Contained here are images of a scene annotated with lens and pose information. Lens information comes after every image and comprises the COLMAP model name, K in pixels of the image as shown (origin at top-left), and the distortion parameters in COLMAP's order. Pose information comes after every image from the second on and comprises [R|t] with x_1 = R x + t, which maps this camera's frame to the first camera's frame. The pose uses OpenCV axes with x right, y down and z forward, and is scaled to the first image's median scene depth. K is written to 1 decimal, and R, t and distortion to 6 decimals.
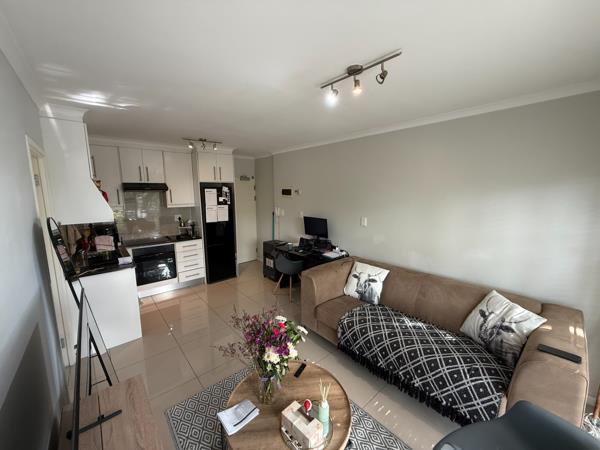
lens RADIAL K [[239.1, 0, 300.2], [0, 239.1, 225.8], [0, 0, 1]] dist [0.002167, -0.000029]
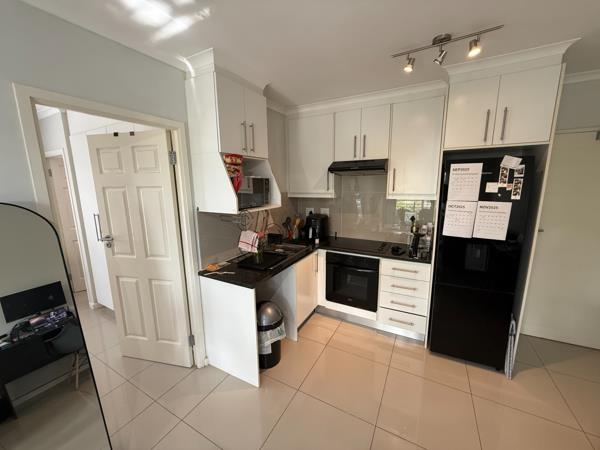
lens RADIAL K [[239.1, 0, 299.4], [0, 239.1, 226.3], [0, 0, 1]] dist [0.002167, -0.000029]
pose [[0.347325, 0.168398, -0.922501, -0.050005], [-0.126210, 0.983188, 0.131957, -0.058047], [0.929213, 0.070597, 0.362739, 0.552614]]
